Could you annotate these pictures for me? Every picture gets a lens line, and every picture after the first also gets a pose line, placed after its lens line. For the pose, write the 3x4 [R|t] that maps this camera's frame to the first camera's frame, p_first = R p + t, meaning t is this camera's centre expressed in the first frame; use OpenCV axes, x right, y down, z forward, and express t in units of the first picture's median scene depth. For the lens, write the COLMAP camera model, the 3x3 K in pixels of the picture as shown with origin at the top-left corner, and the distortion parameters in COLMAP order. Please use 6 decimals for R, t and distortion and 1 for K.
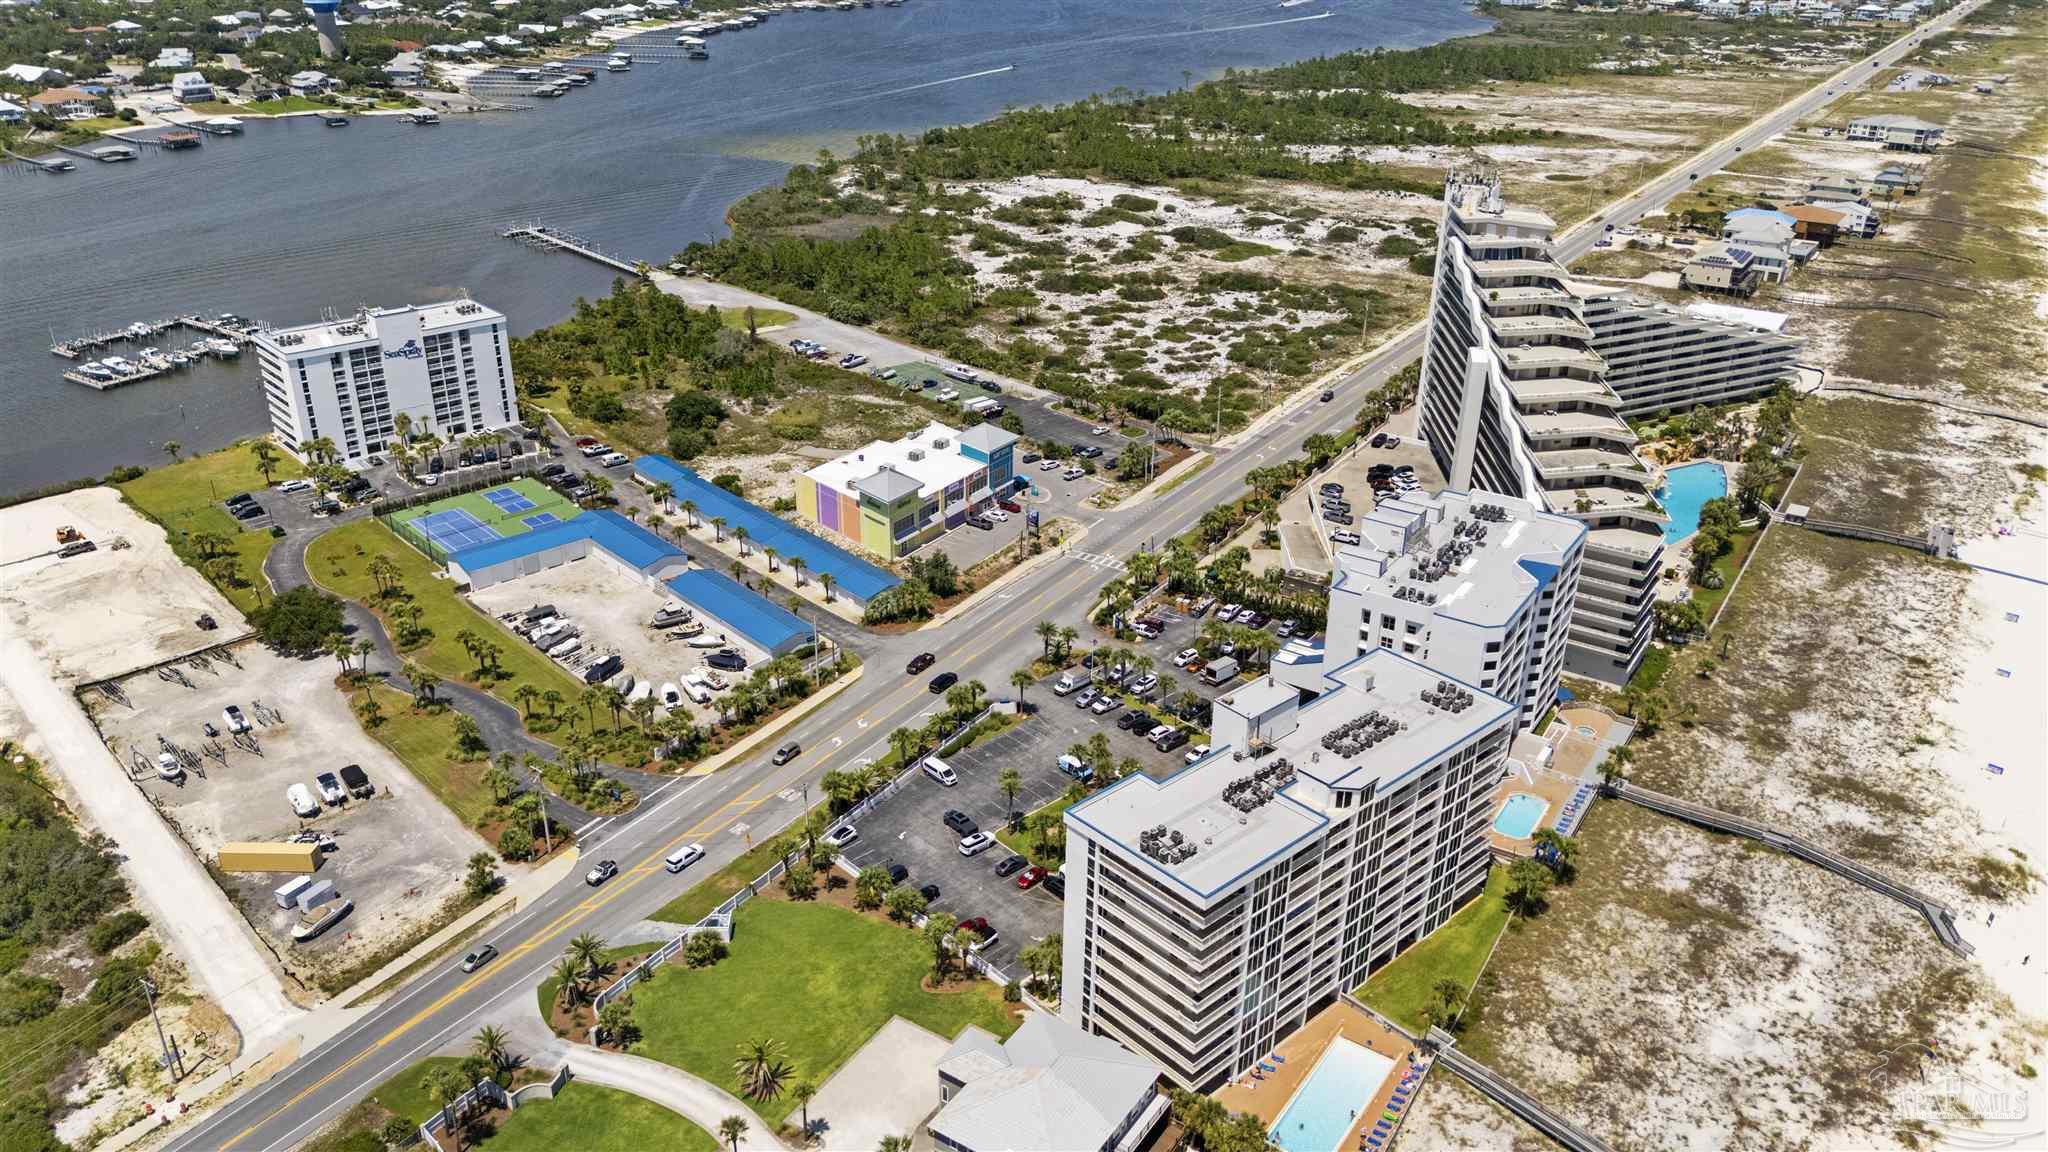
lens RADIAL K [[1498.4, 0, 1019.8], [0, 1498.4, 576.6], [0, 0, 1]] dist [0.010779, 0.002277]
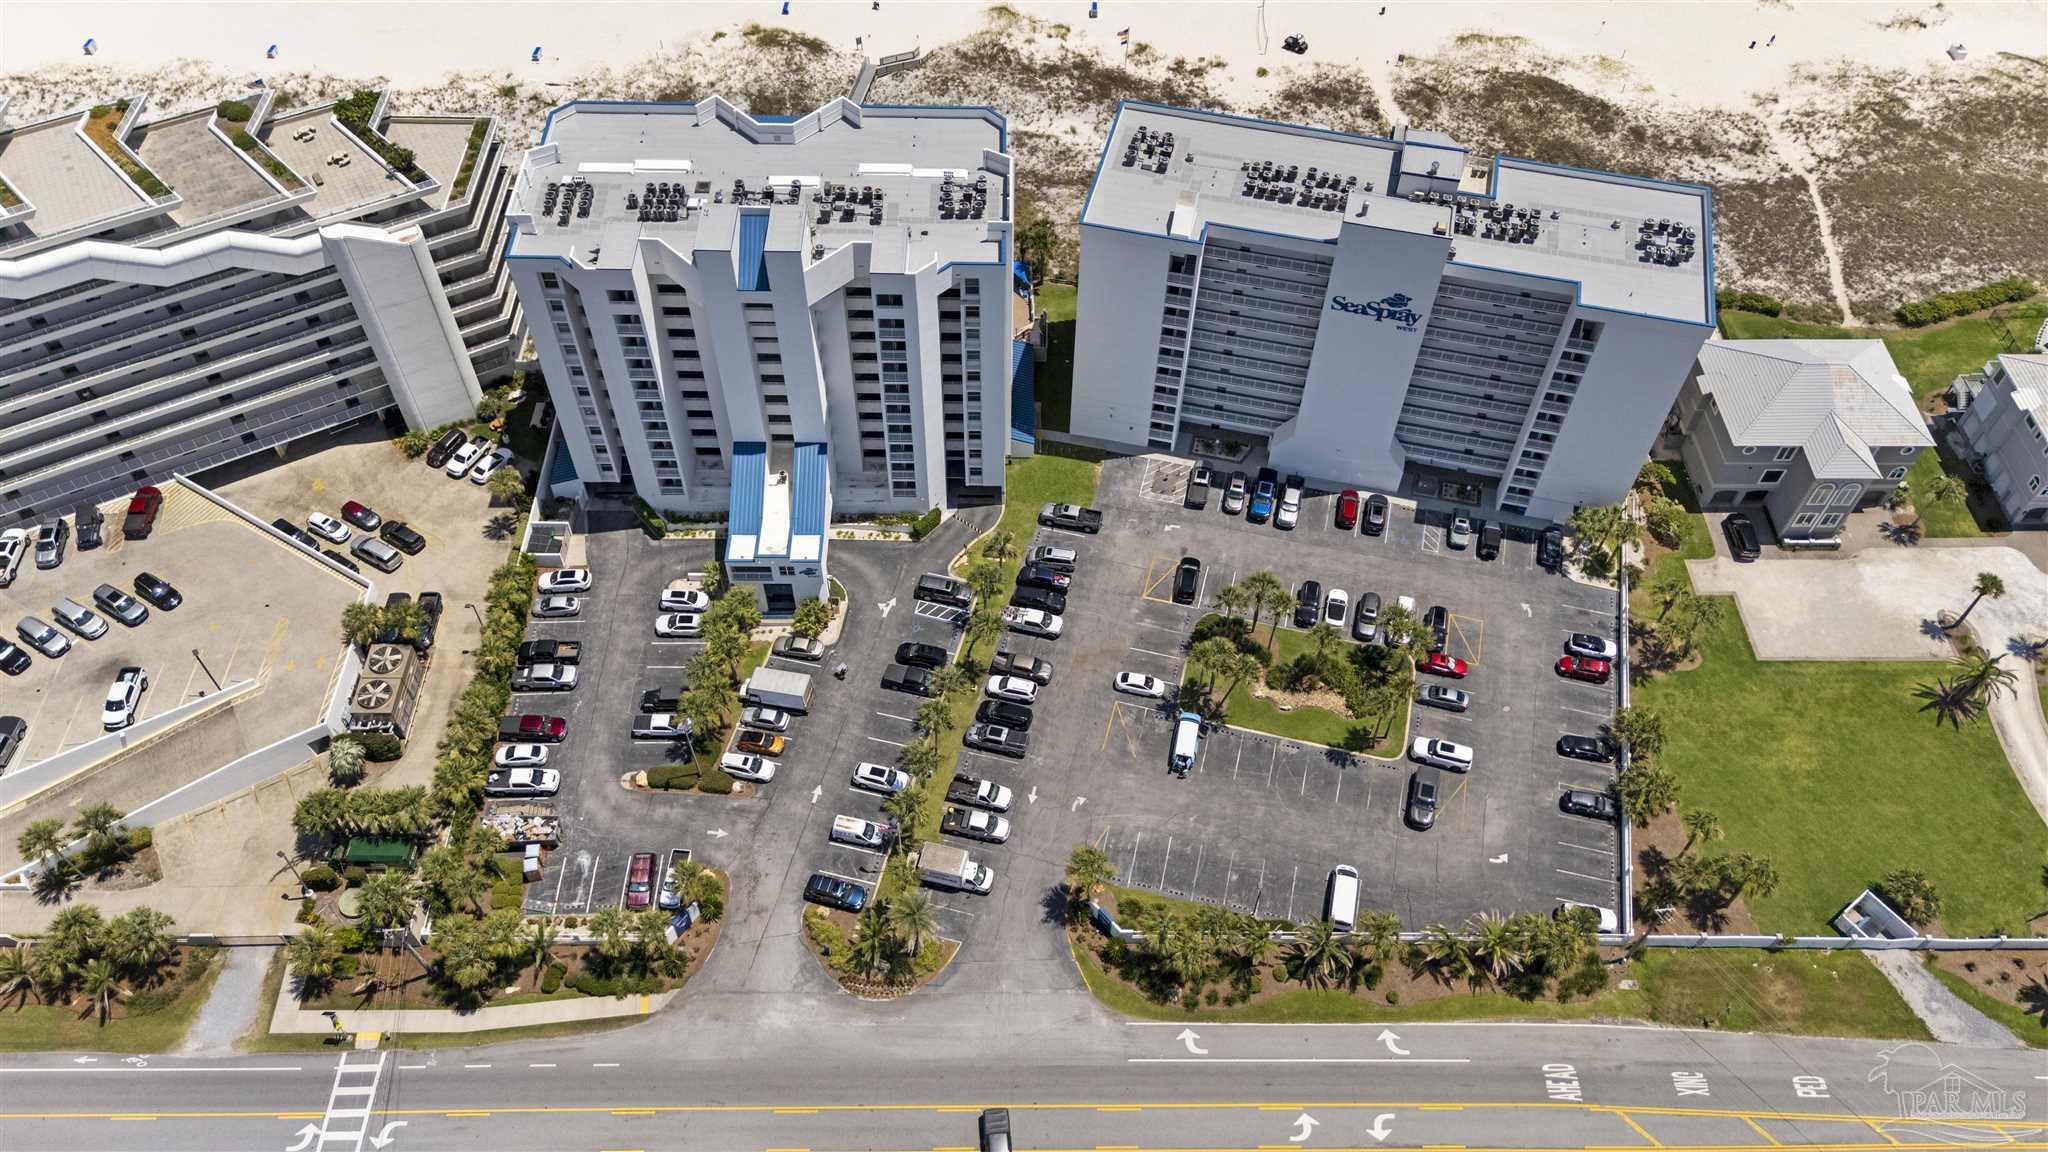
lens RADIAL K [[1498.4, 0, 1019.2], [0, 1498.4, 574.4], [0, 0, 1]] dist [0.010779, 0.002277]
pose [[-0.547642, -0.668344, 0.503392, -0.244412], [0.341969, 0.370303, 0.863674, -0.582472], [-0.763640, 0.645129, 0.025759, 1.249430]]
